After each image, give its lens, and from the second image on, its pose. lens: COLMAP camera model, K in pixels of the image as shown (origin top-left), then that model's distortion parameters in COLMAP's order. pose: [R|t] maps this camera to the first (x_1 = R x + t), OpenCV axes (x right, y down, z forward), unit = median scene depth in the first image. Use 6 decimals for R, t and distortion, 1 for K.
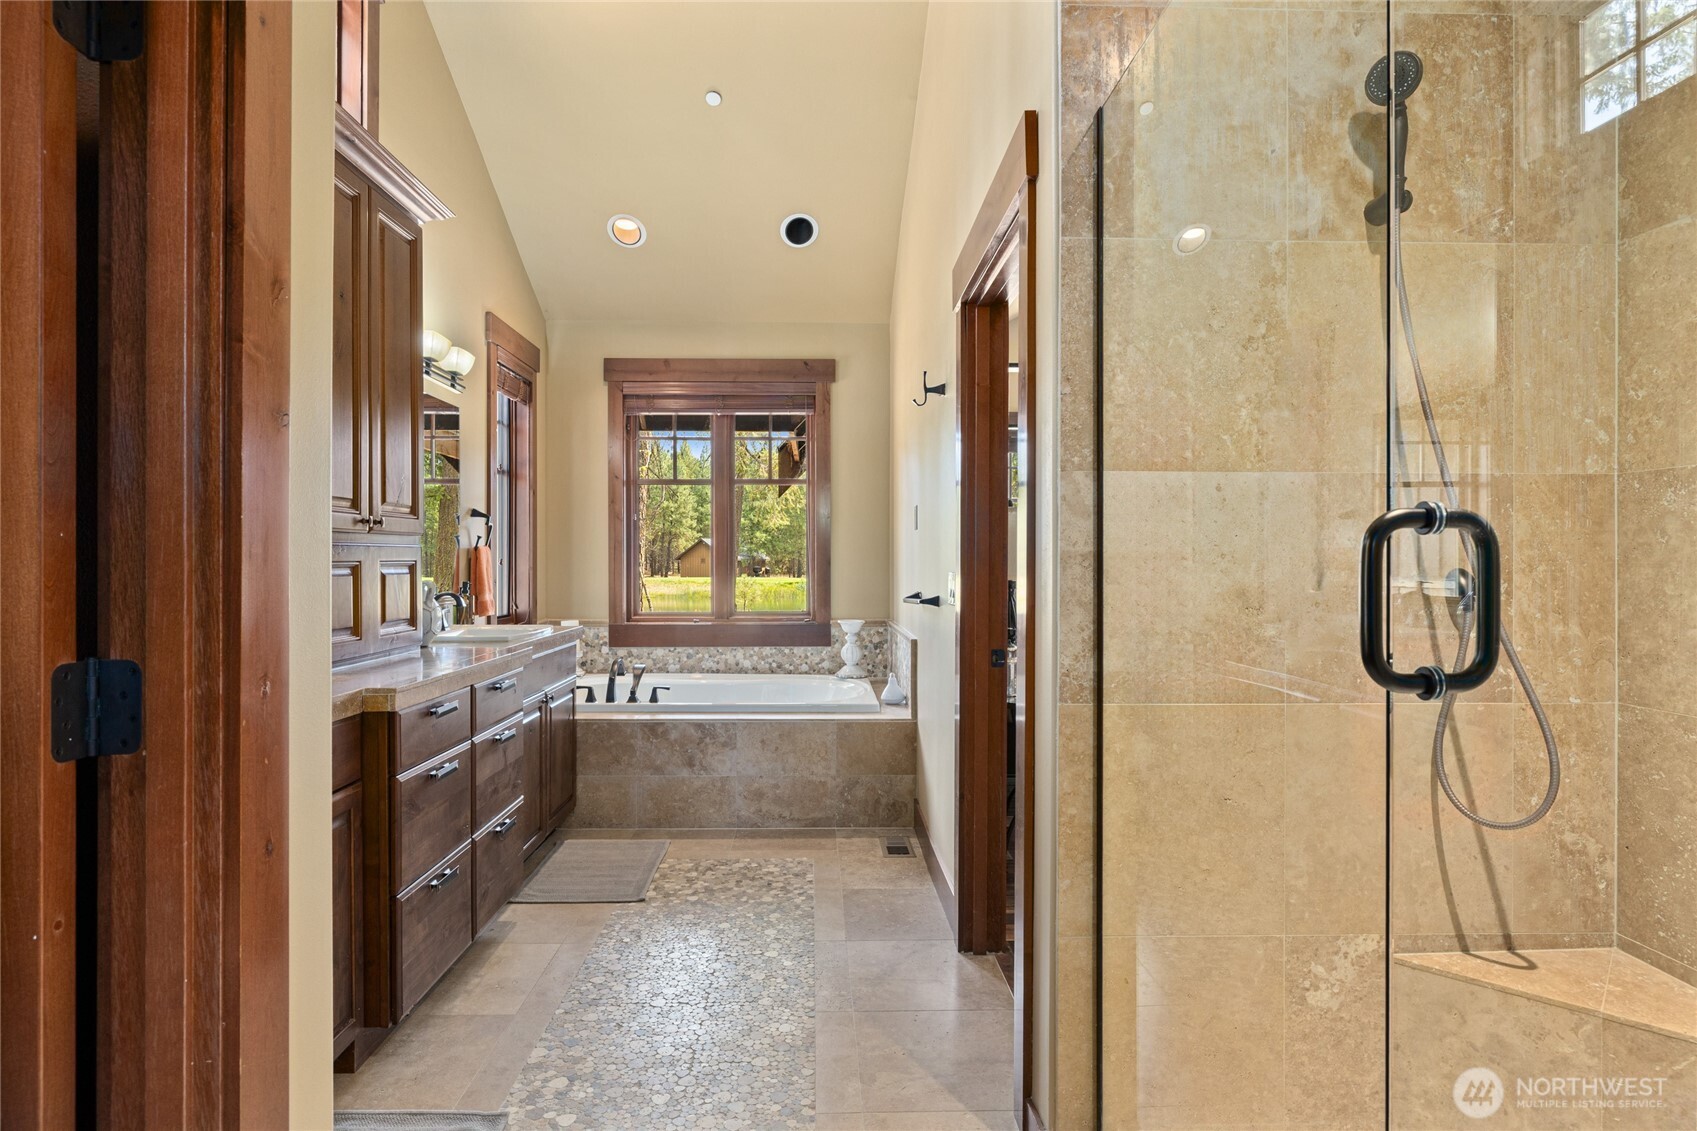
lens RADIAL K [[939.7, 0, 846.8], [0, 939.7, 563.0], [0, 0, 1]] dist [-0.002918, 0.000352]
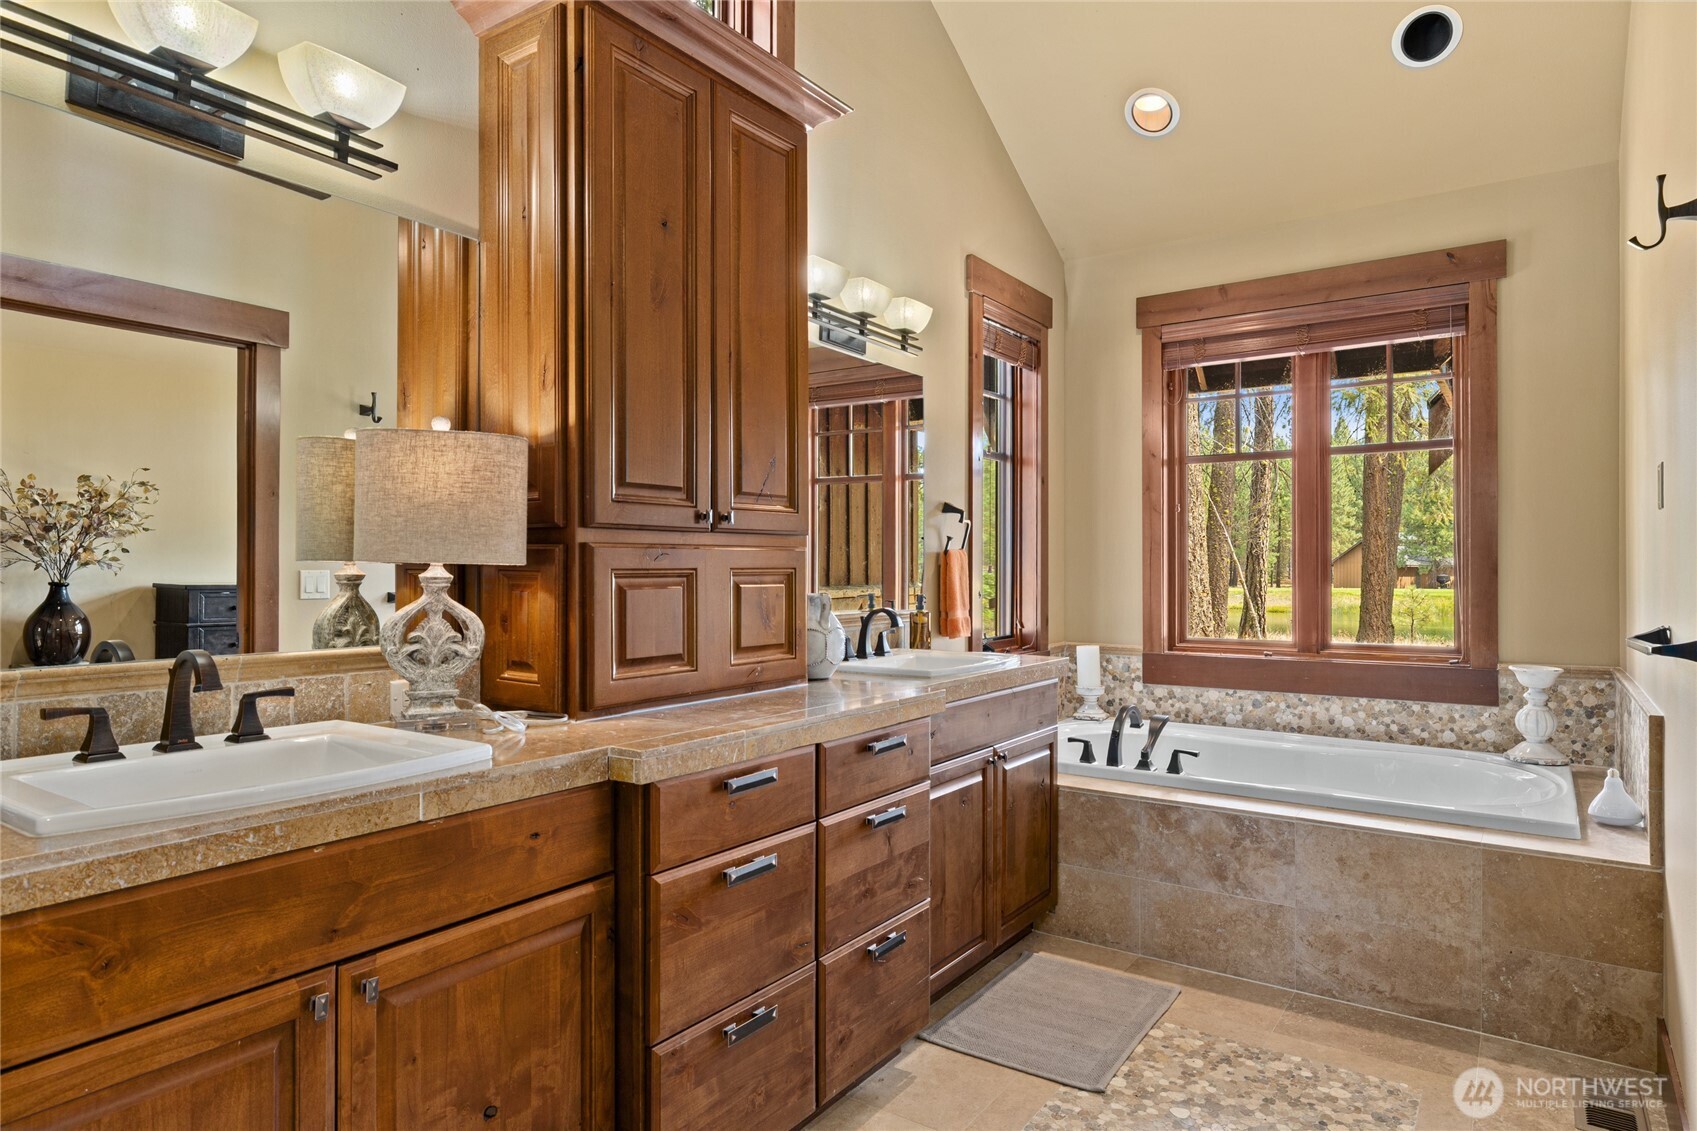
lens RADIAL K [[997.9, 0, 848.6], [0, 997.9, 565.4], [0, 0, 1]] dist [0.003145, -0.001534]
pose [[0.797249, -0.002098, -0.603647, 0.048972], [-0.000590, 0.999991, -0.004254, -0.000860], [0.603651, 0.003748, 0.797240, 0.278248]]
